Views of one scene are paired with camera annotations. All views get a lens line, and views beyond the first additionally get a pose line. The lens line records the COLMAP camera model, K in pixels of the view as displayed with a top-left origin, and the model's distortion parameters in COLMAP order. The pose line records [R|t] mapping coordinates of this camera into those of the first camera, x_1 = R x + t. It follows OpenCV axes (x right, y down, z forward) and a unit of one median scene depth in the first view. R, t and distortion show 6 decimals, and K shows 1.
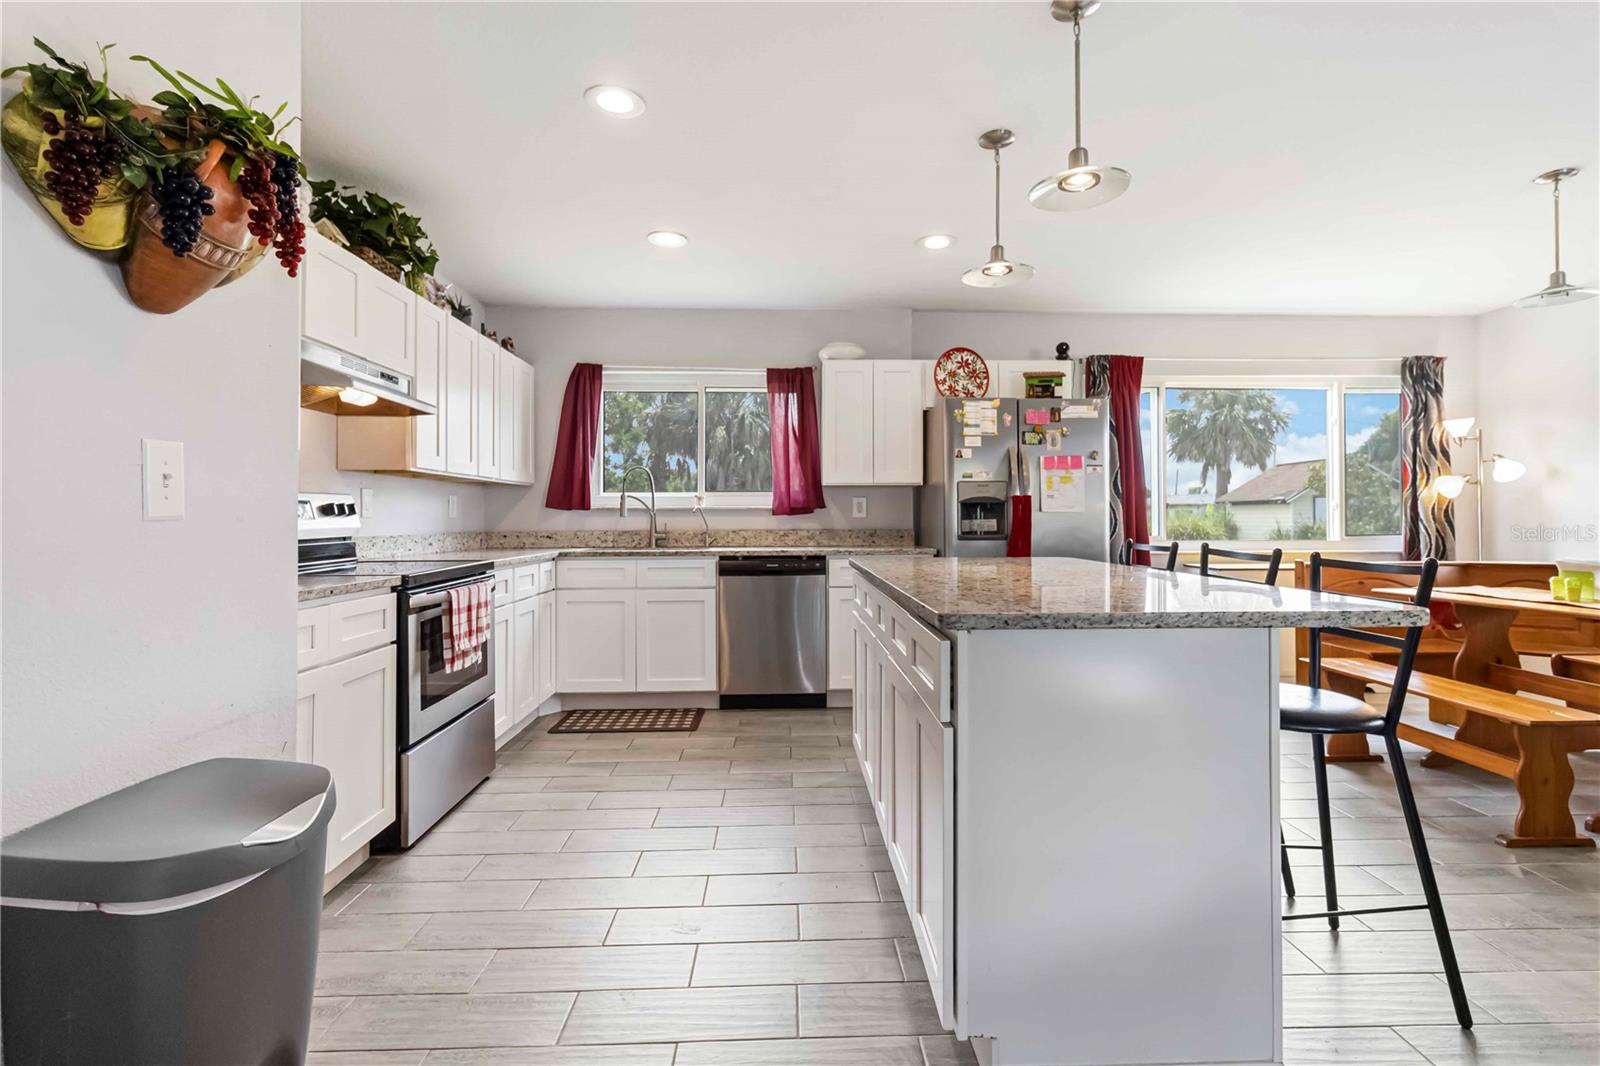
lens RADIAL K [[758.6, 0, 804.7], [0, 758.6, 519.5], [0, 0, 1]] dist [0.001331, 0.000525]
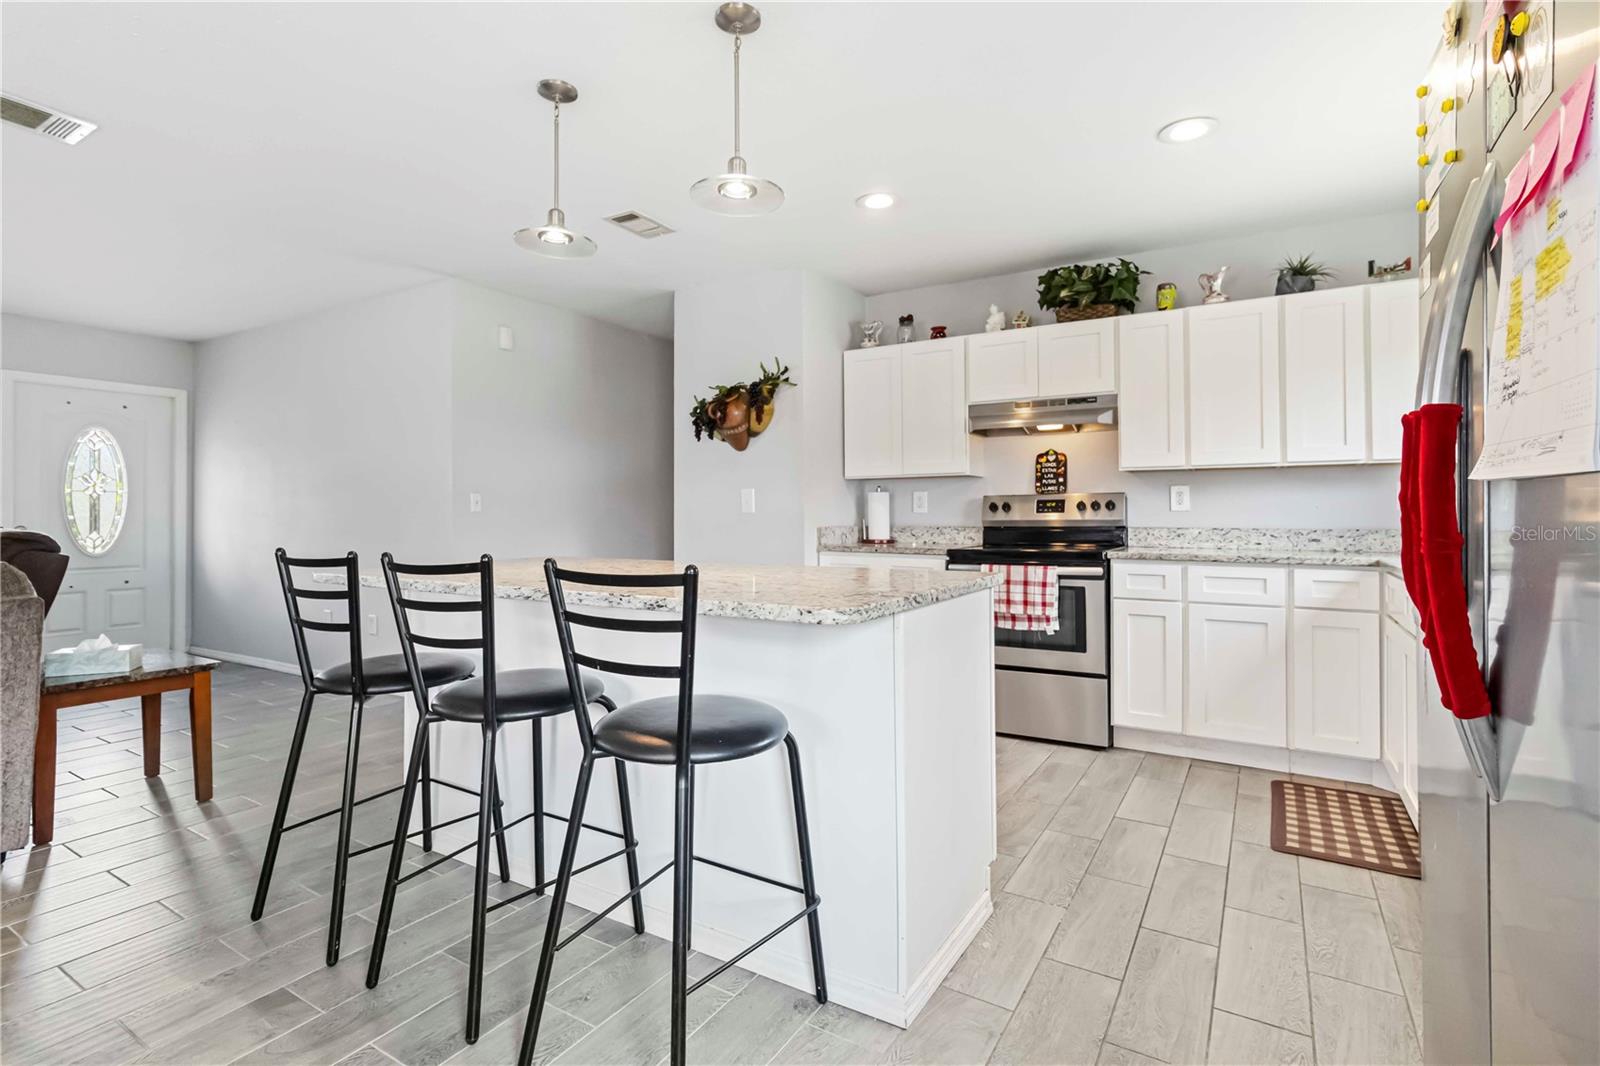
lens RADIAL K [[753.7, 0, 802.4], [0, 753.7, 530.0], [0, 0, 1]] dist [-0.001023, 0.001354]
pose [[-0.541398, 0.024524, -0.840409, 0.519594], [0.001810, 0.999606, 0.028004, -0.005739], [0.840764, 0.013640, -0.541229, 0.881067]]
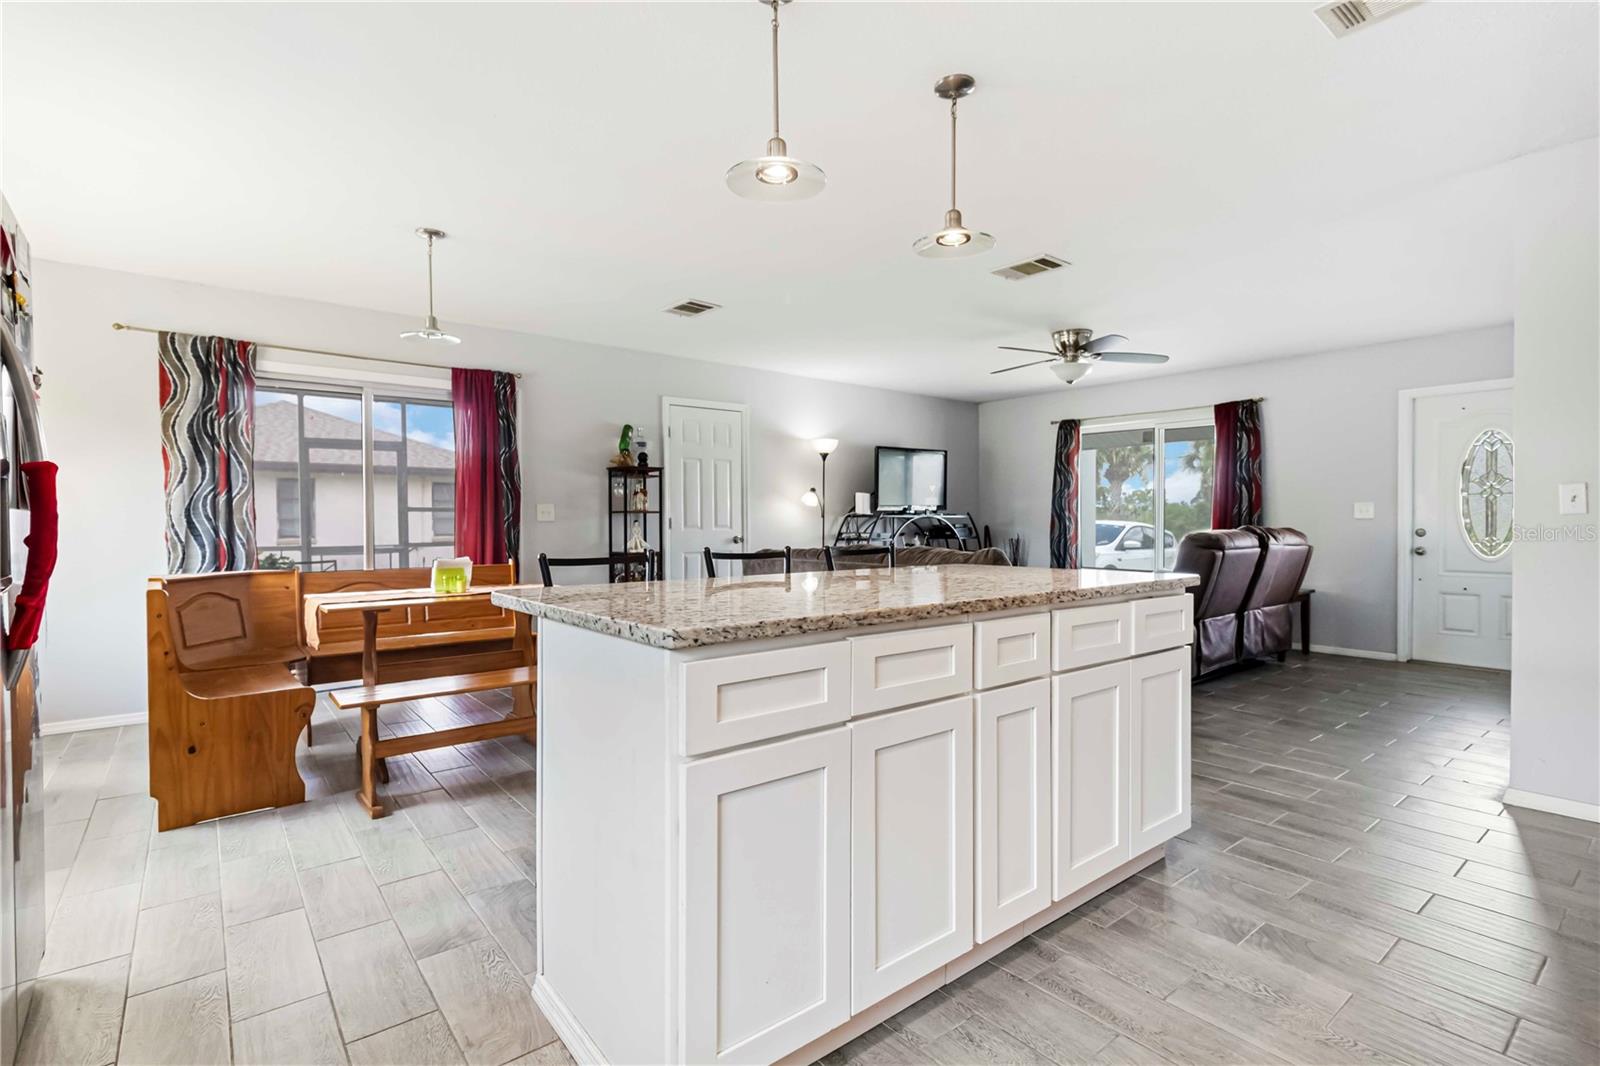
lens RADIAL K [[755.3, 0, 800.0], [0, 755.3, 533.0], [0, 0, 1]] dist [0.003810, 0.000154]
pose [[-0.602181, -0.006695, 0.798332, -0.198425], [0.008285, 0.999859, 0.014634, -0.001305], [-0.798317, 0.015427, -0.602040, 0.853114]]
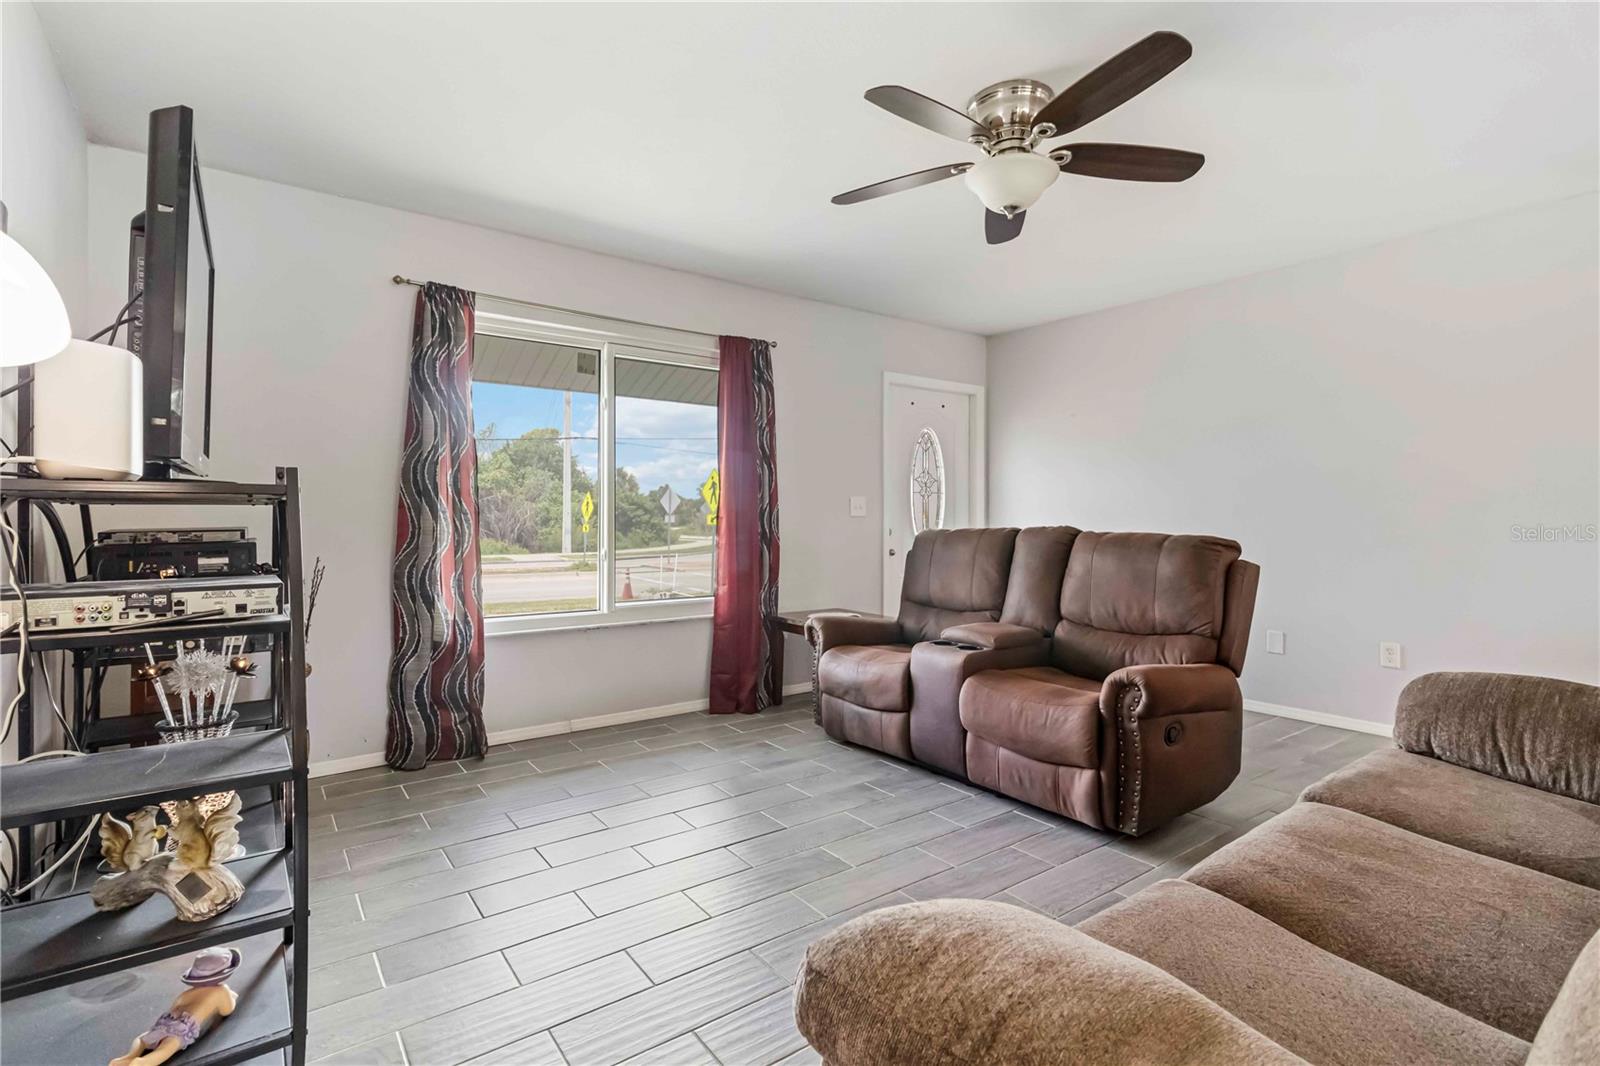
lens RADIAL K [[758.6, 0, 804.7], [0, 758.6, 519.5], [0, 0, 1]] dist [0.001331, 0.000525]
pose [[-0.831171, 0.002437, -0.556012, 0.956232], [0.000506, 0.999993, 0.003627, 0.001505], [0.556017, 0.002733, -0.831167, 0.135875]]
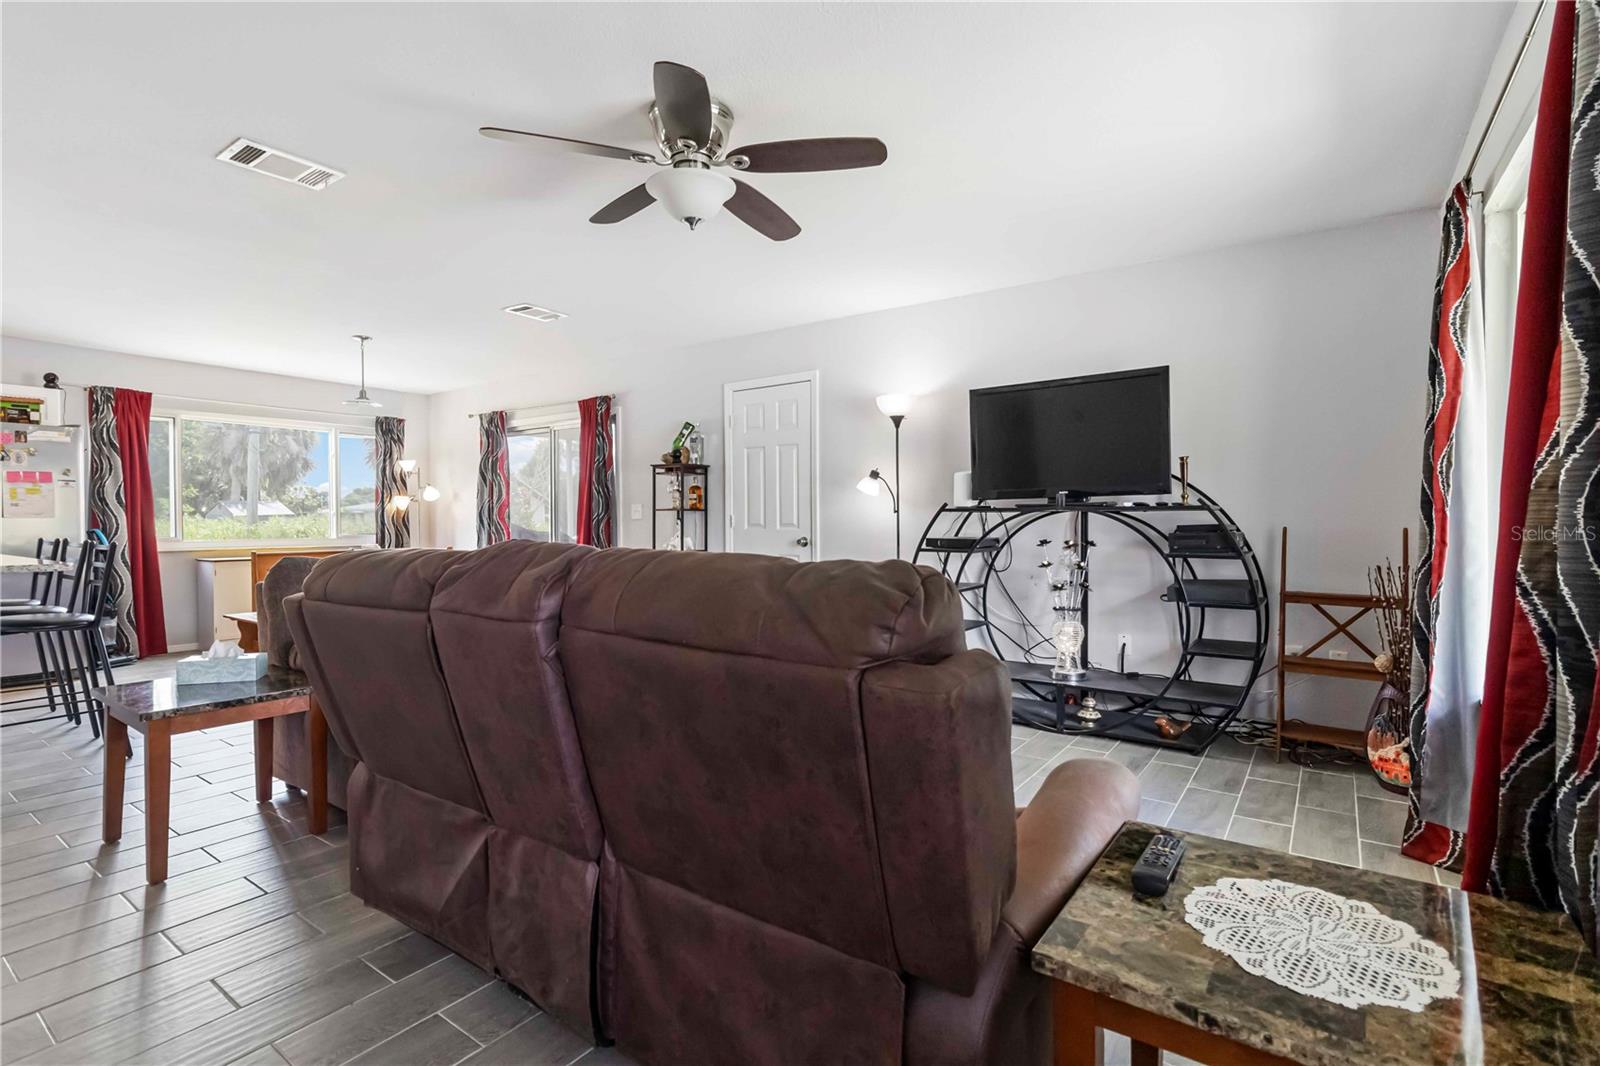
lens RADIAL K [[751.1, 0, 804.7], [0, 751.1, 525.0], [0, 0, 1]] dist [-0.000100, 0.000319]
pose [[0.600215, -0.004243, 0.799828, 0.115293], [0.004170, 0.999989, 0.002175, 0.003580], [-0.799828, 0.002030, 0.600226, -0.657929]]
